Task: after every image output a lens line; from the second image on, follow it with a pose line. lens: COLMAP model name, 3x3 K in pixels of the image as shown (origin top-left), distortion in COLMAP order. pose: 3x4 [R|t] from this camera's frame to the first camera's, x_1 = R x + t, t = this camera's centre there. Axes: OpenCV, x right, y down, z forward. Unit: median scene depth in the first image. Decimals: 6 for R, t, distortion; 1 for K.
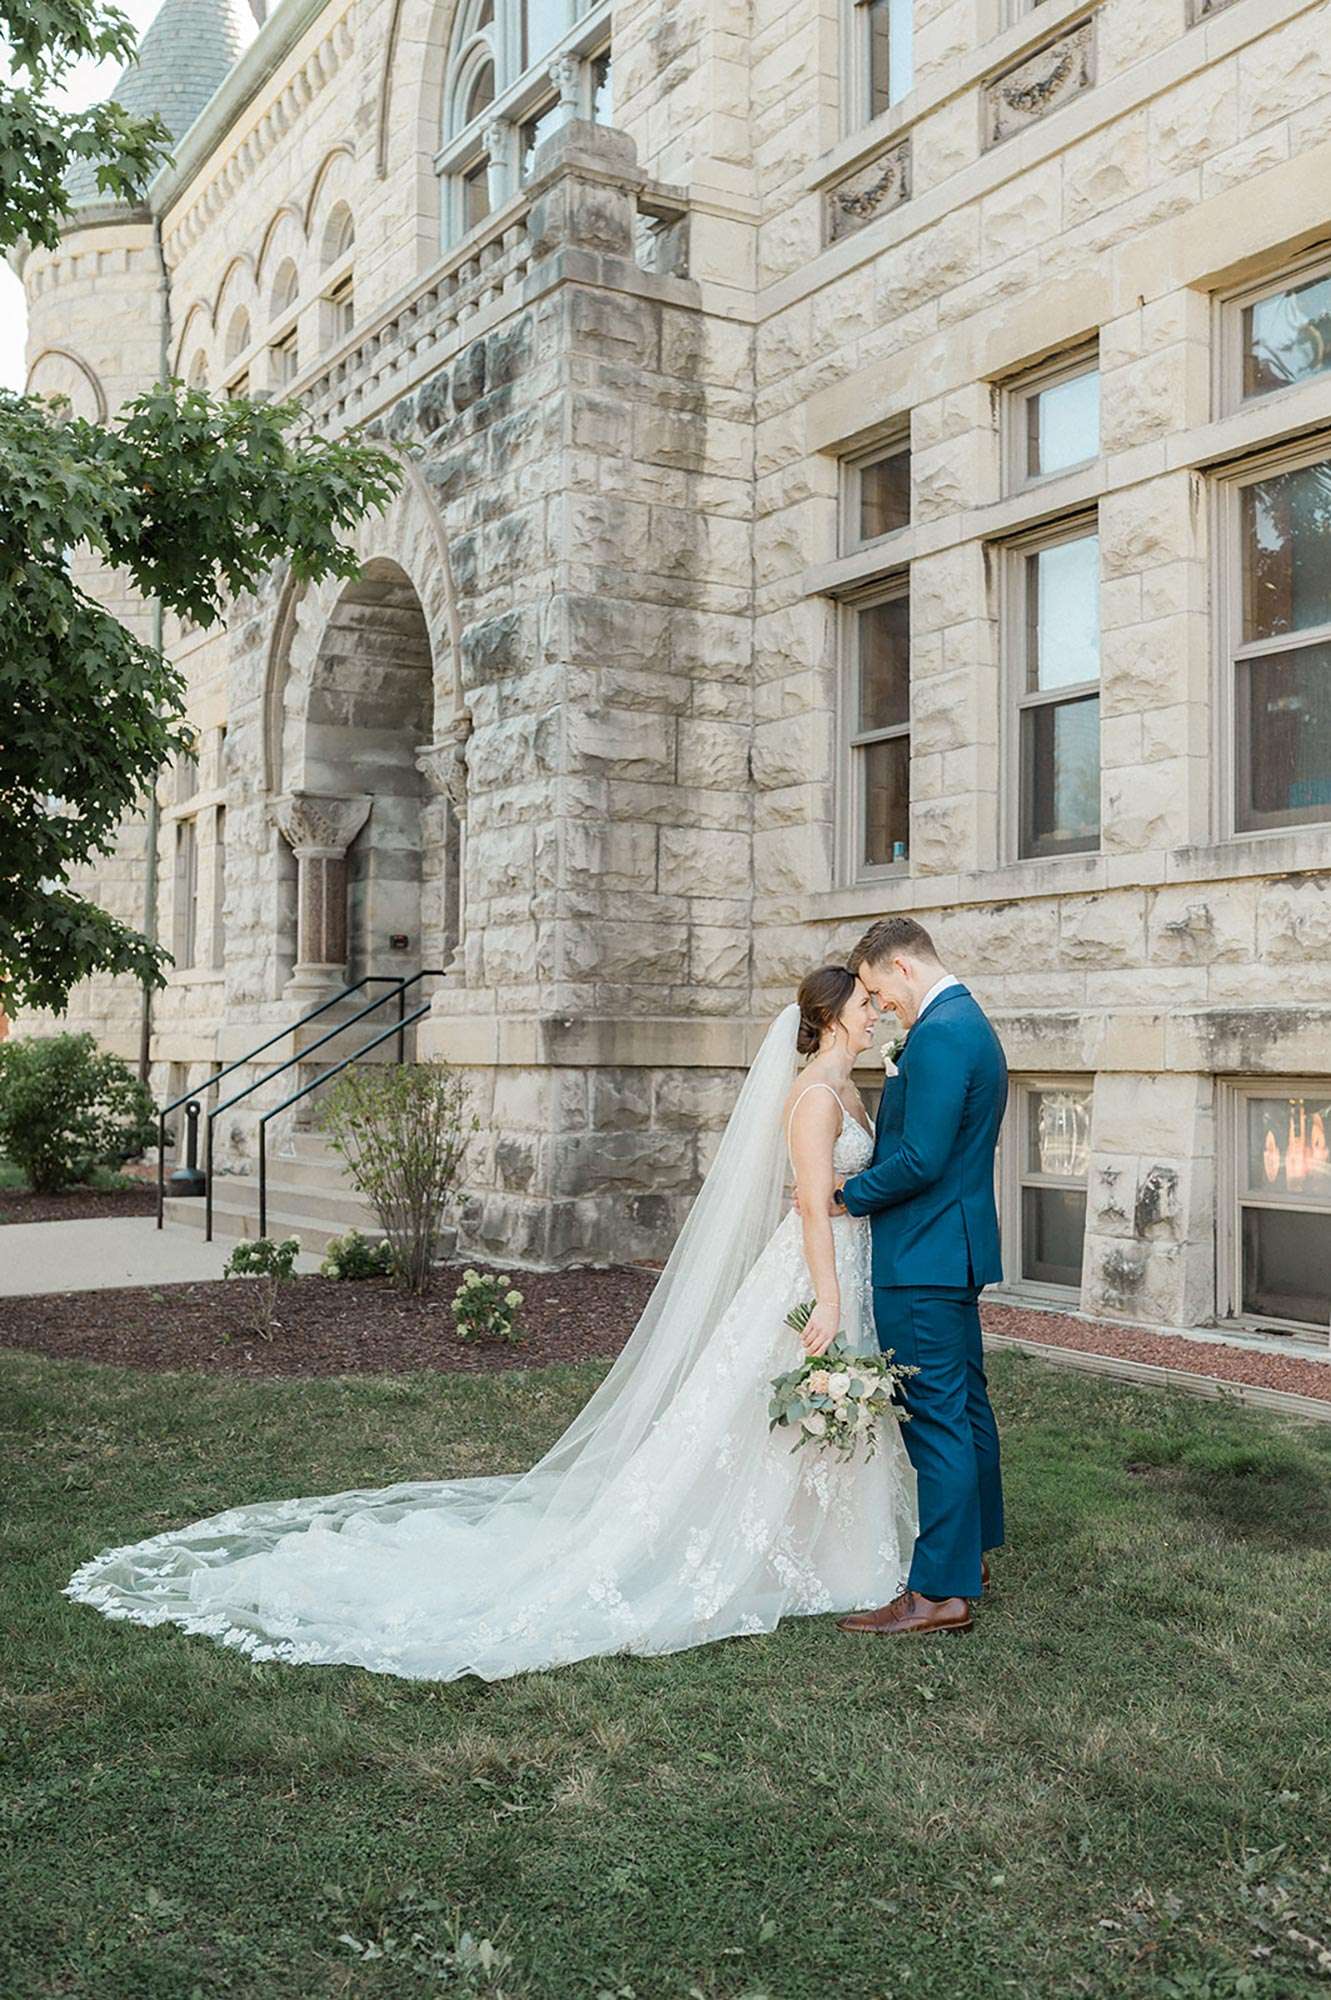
lens RADIAL K [[1981.5, 0, 665.5], [0, 1981.5, 1000.0], [0, 0, 1]] dist [-0.007788, 0.021364]
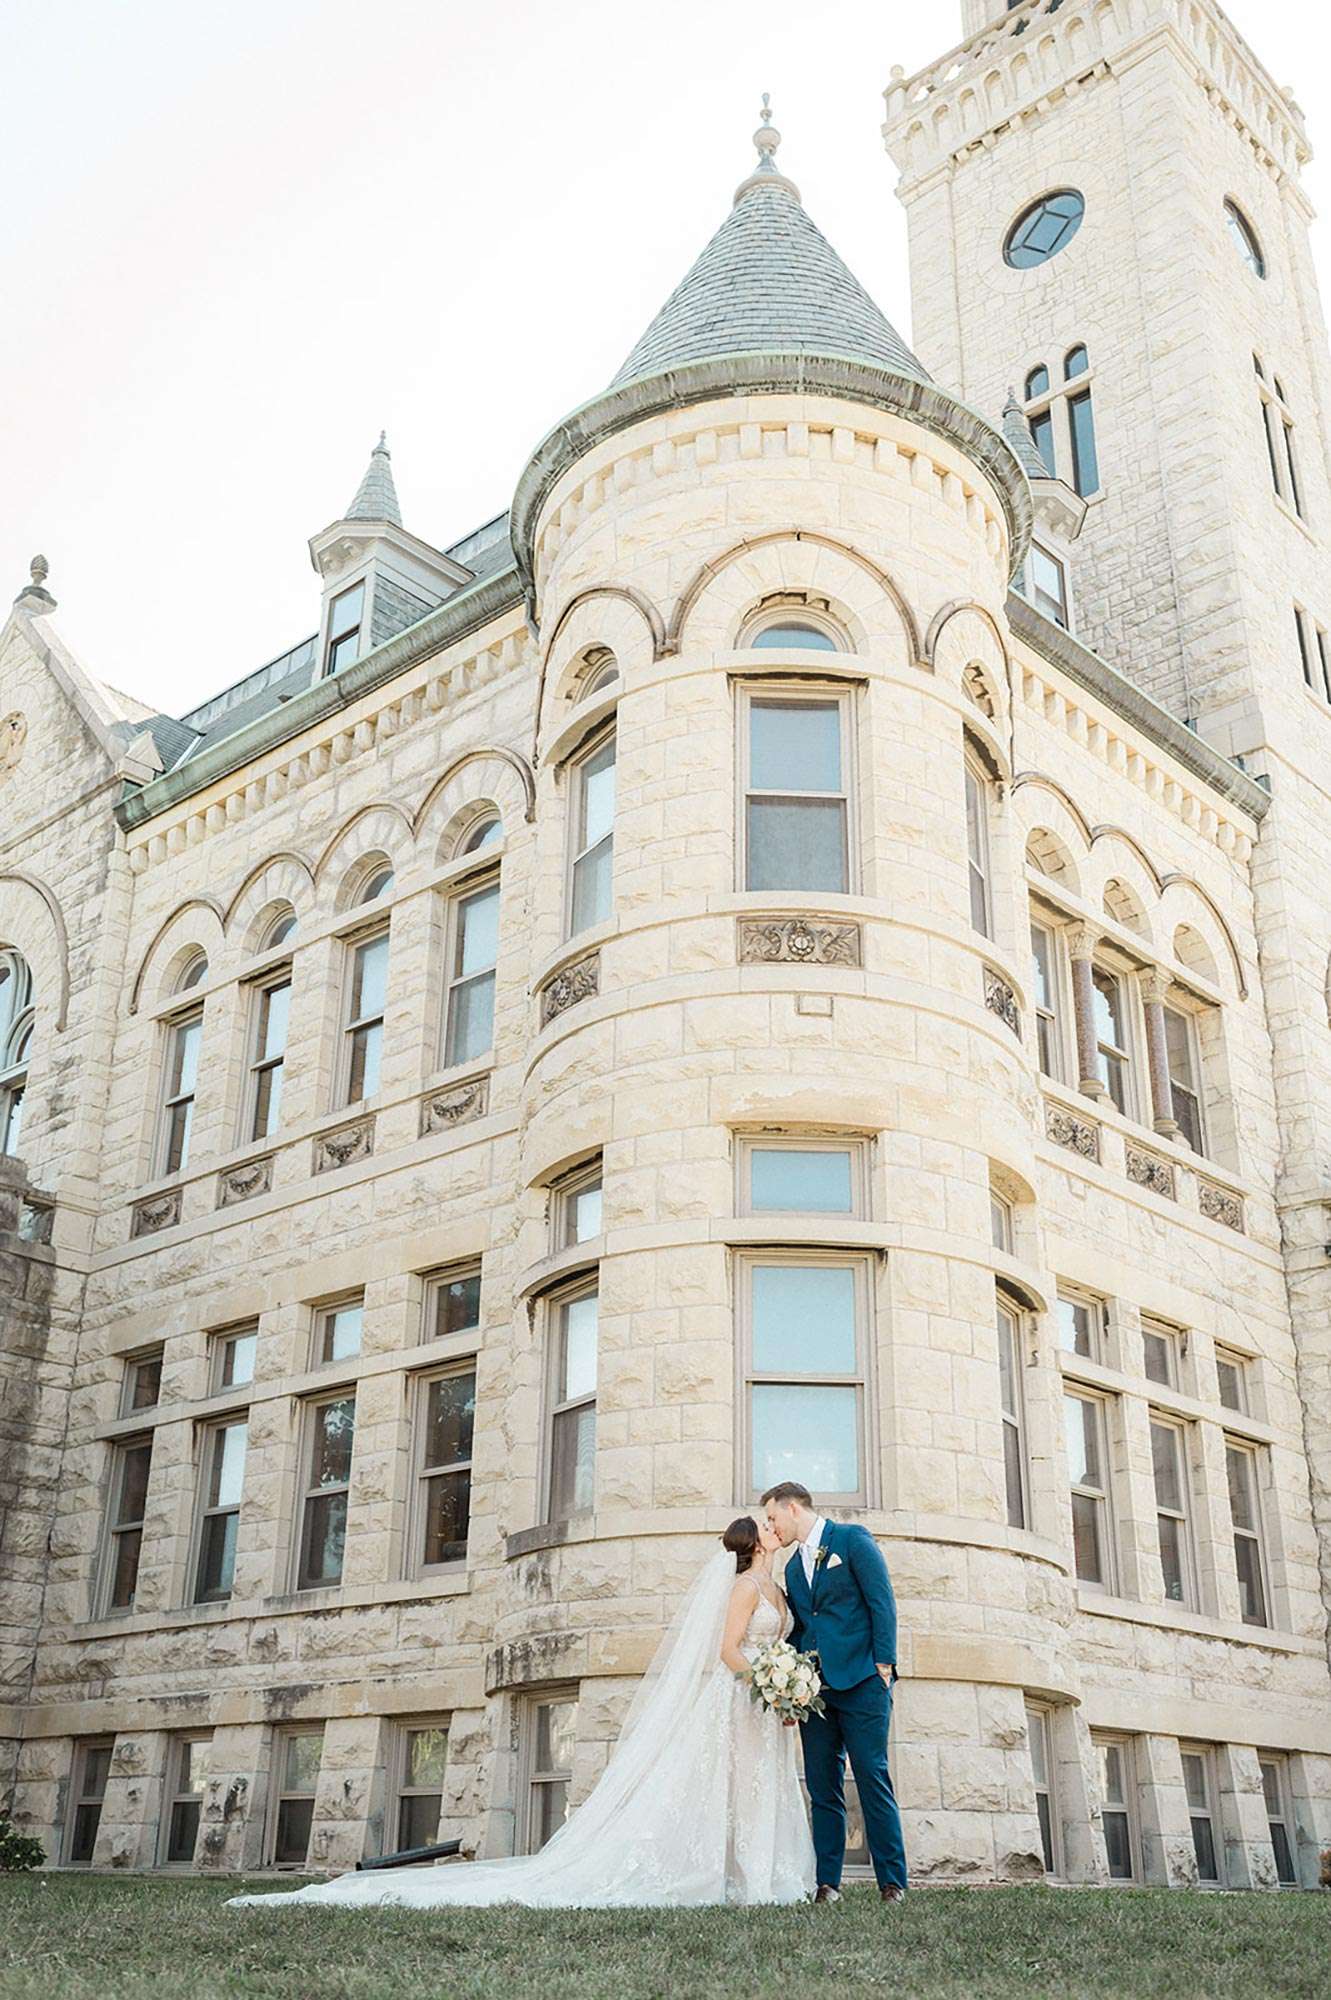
lens RADIAL K [[1981.5, 0, 665.5], [0, 1981.5, 1000.0], [0, 0, 1]] dist [-0.007788, 0.021364]
pose [[0.955353, 0.122634, 0.268815, 0.037533], [-0.010947, 0.923864, -0.382563, 0.094530], [-0.295264, 0.362540, 0.883959, -0.810582]]
